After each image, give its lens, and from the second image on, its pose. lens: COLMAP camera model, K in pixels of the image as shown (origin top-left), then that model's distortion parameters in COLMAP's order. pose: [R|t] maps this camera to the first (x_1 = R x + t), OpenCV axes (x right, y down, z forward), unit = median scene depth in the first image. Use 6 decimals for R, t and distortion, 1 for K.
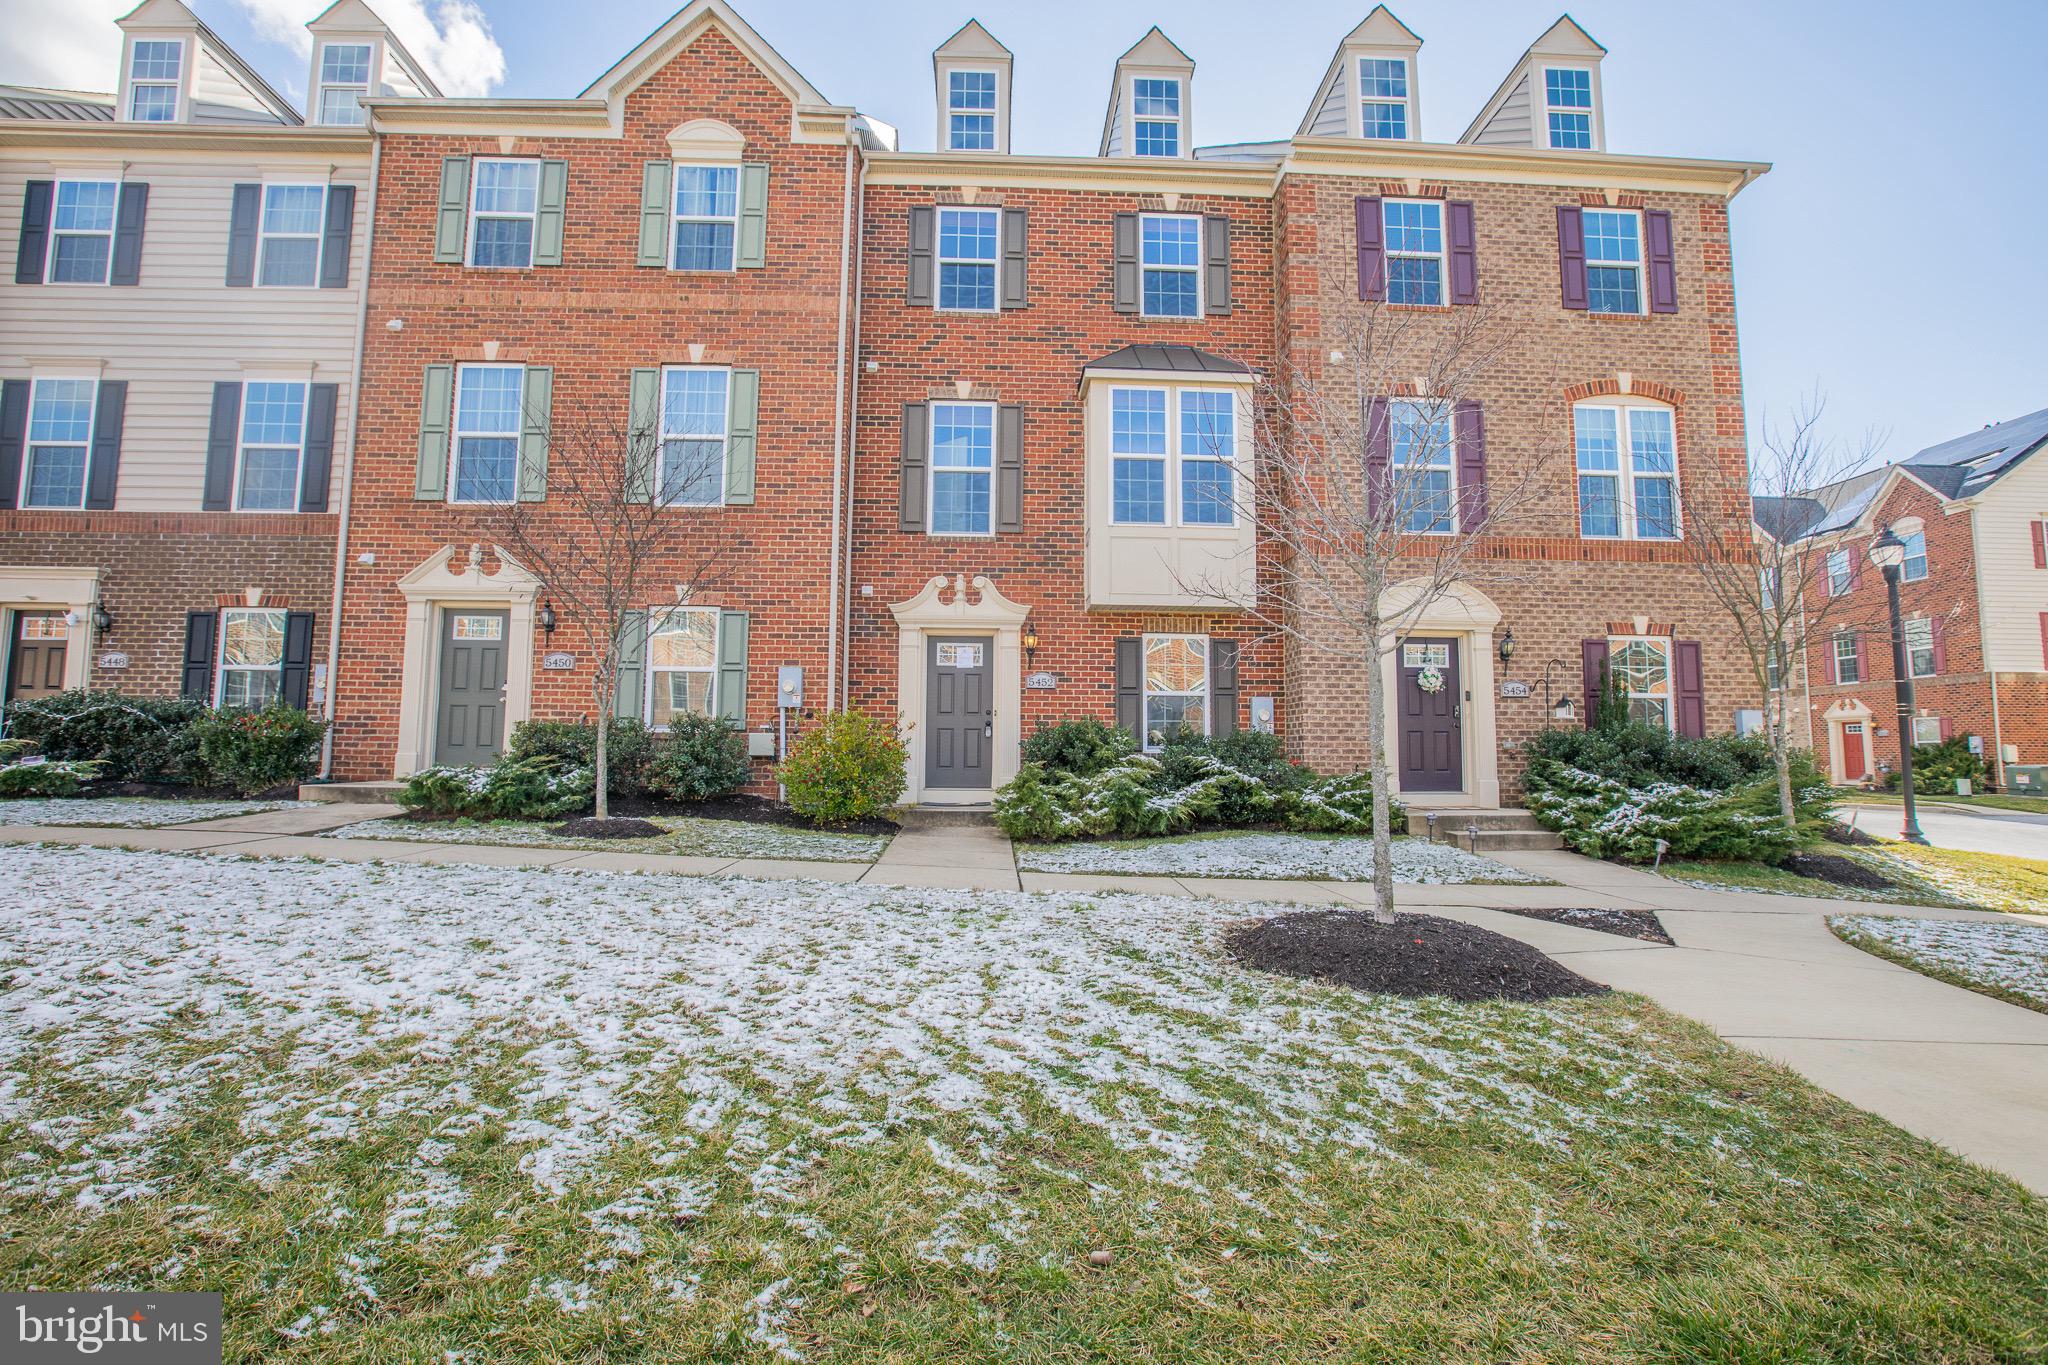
lens RADIAL K [[945.6, 0, 1045.4], [0, 945.6, 695.3], [0, 0, 1]] dist [-0.048809, 0.015145]
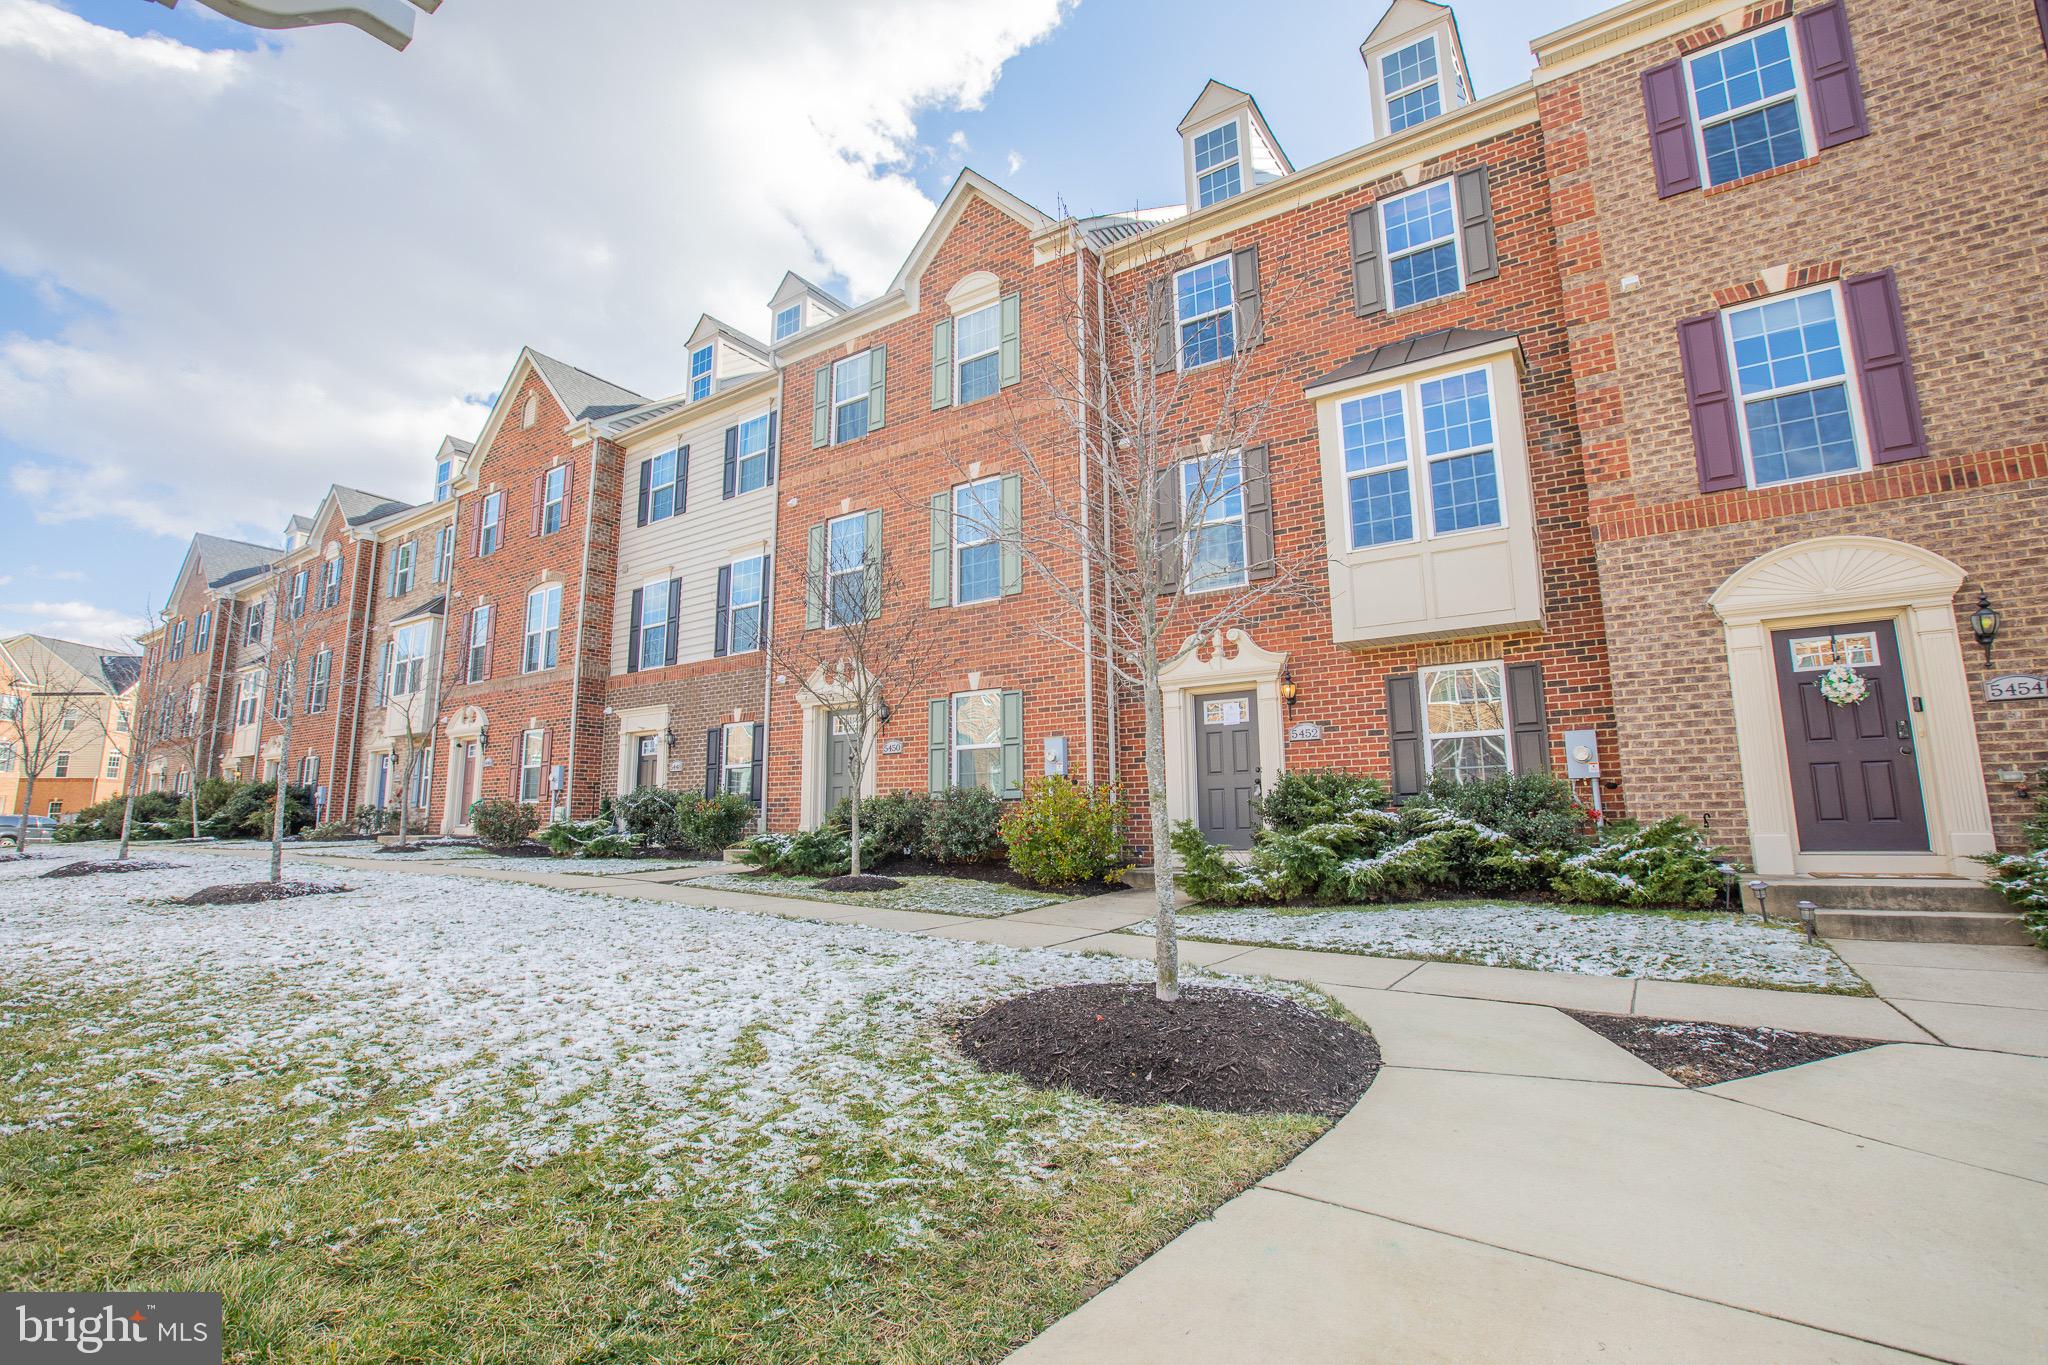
lens RADIAL K [[945.6, 0, 1003.9], [0, 945.6, 698.6], [0, 0, 1]] dist [-0.048809, 0.015145]
pose [[0.801556, -0.097362, -0.589940, 0.310351], [0.055686, 0.994521, -0.088471, 0.017389], [0.595321, 0.038063, 0.802586, 0.096399]]
